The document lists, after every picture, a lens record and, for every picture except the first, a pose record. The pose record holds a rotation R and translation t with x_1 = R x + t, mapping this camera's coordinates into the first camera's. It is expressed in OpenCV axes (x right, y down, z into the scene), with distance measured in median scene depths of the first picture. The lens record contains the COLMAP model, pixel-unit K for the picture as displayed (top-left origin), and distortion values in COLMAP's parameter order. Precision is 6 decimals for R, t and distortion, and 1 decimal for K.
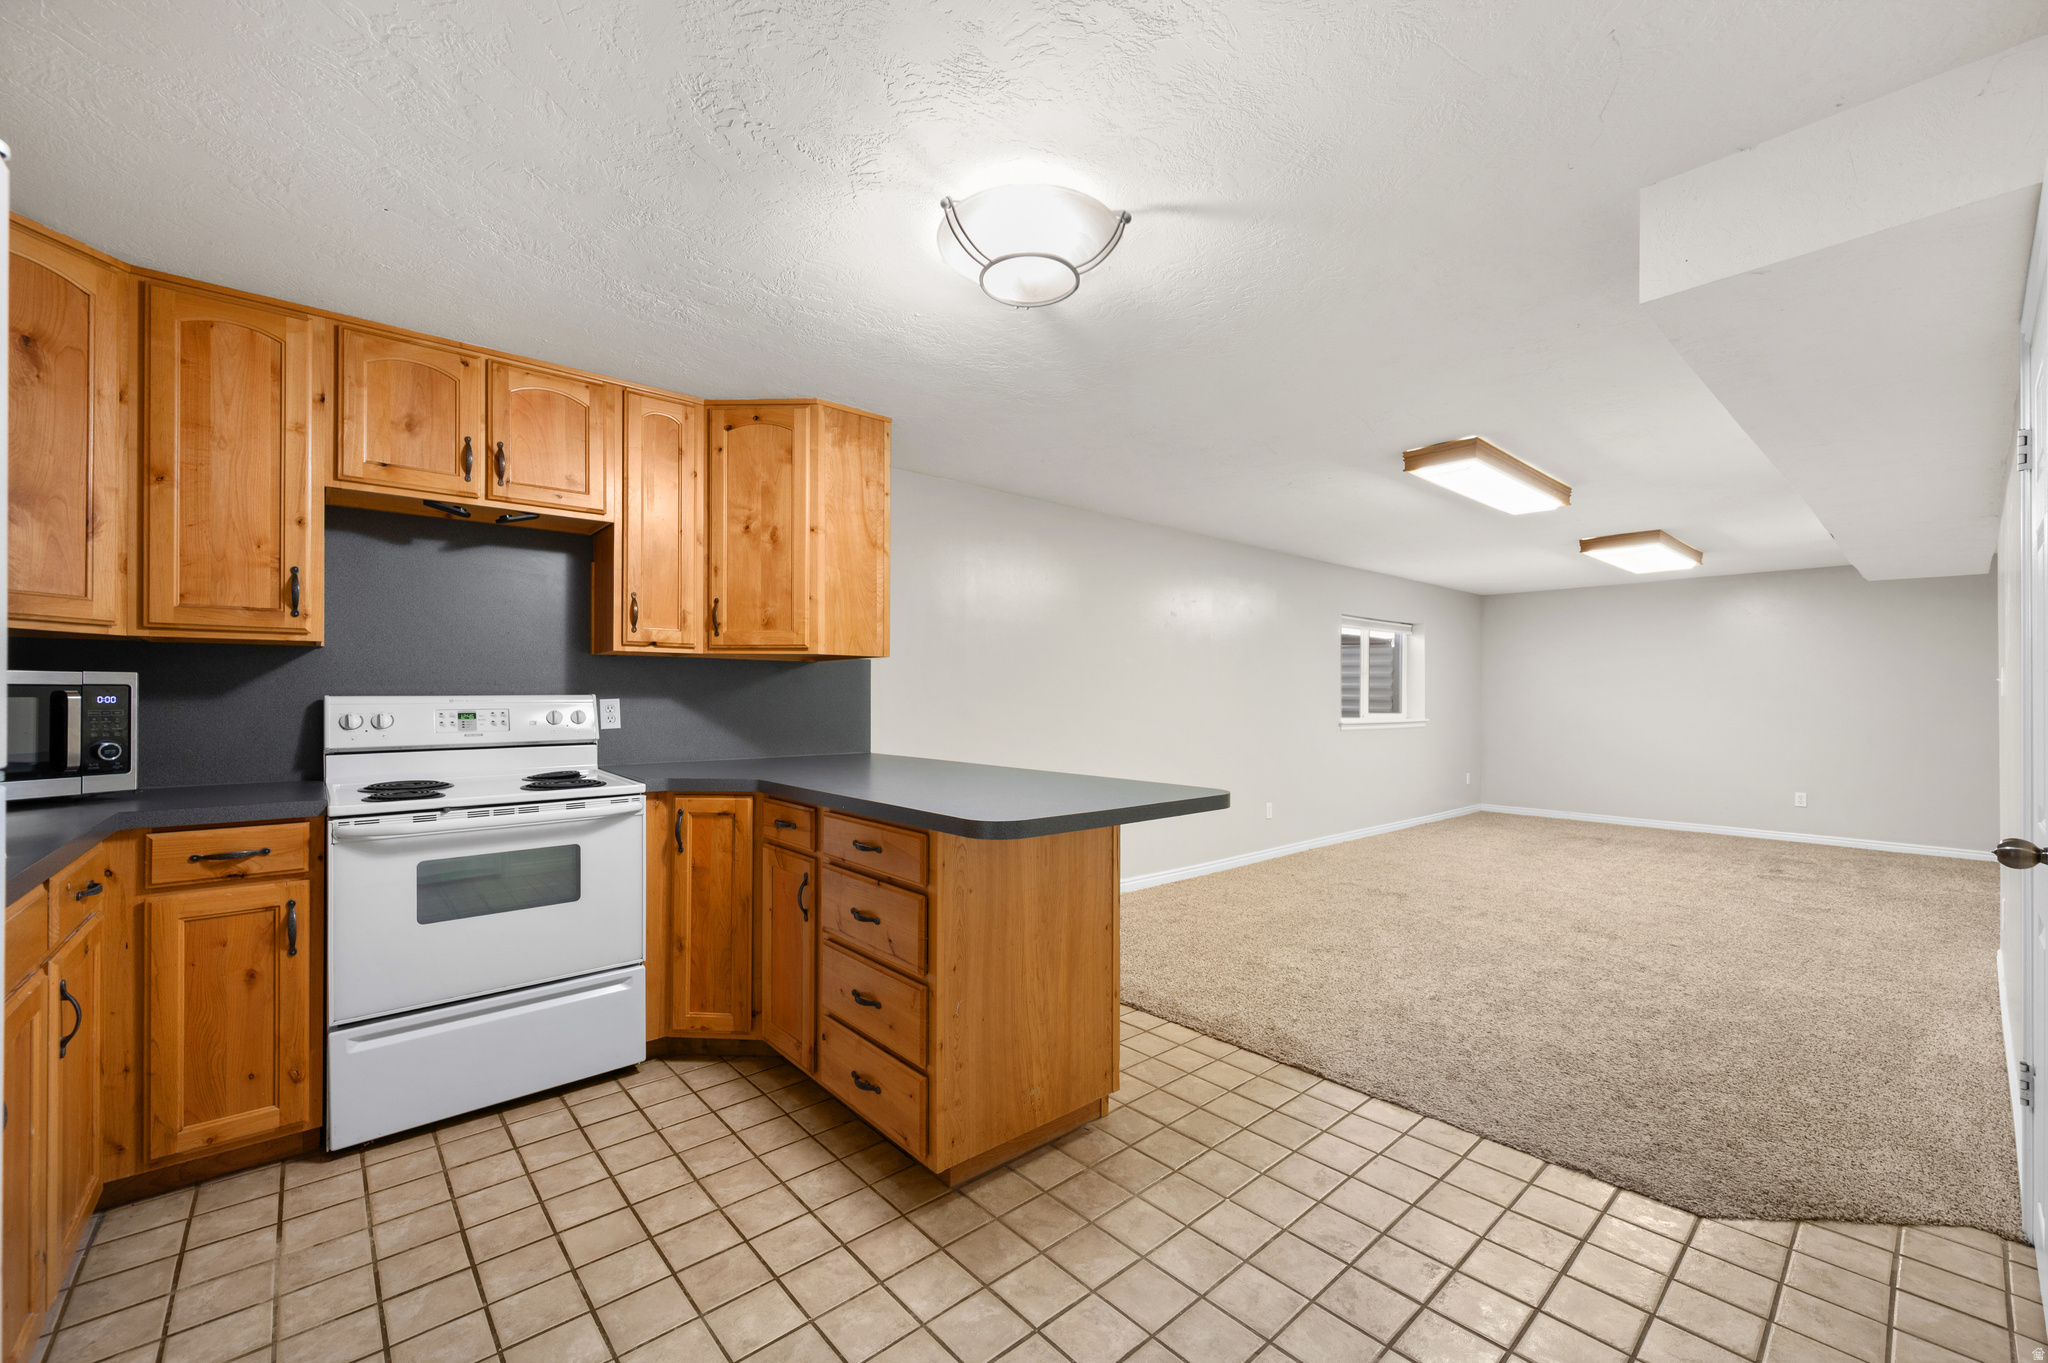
lens RADIAL K [[811.9, 0, 1023.4], [0, 811.9, 692.6], [0, 0, 1]] dist [0.000916, -0.000356]
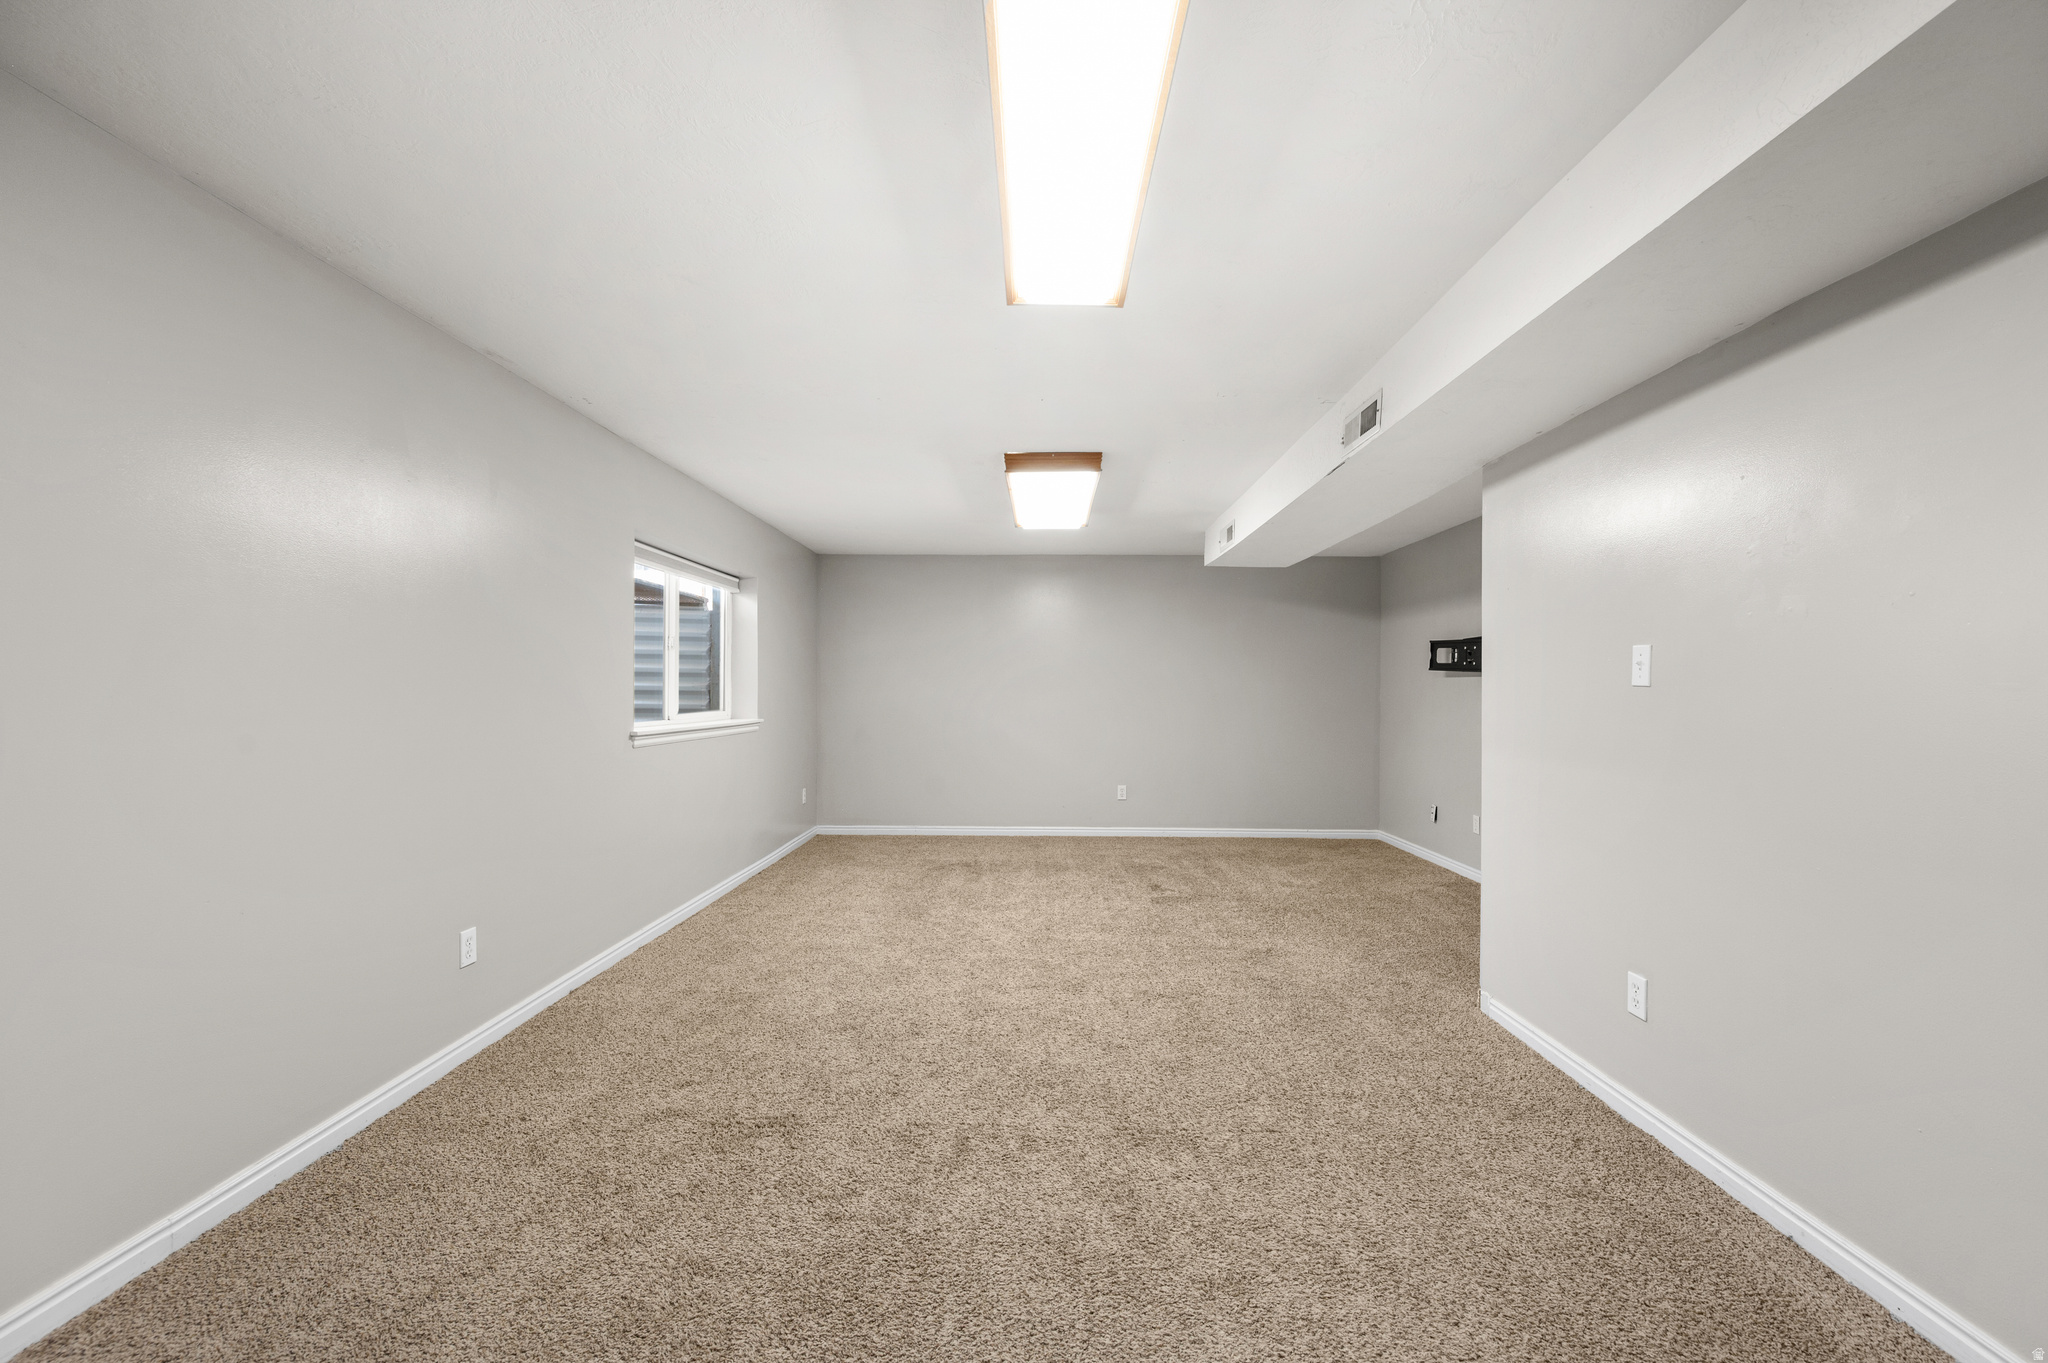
lens RADIAL K [[811.9, 0, 1027.0], [0, 811.9, 686.9], [0, 0, 1]] dist [0.000916, -0.000356]
pose [[0.668861, 0.000534, 0.743387, 0.139673], [-0.002363, 0.999996, 0.001408, 0.004070], [-0.743383, -0.002698, 0.668860, 0.381575]]
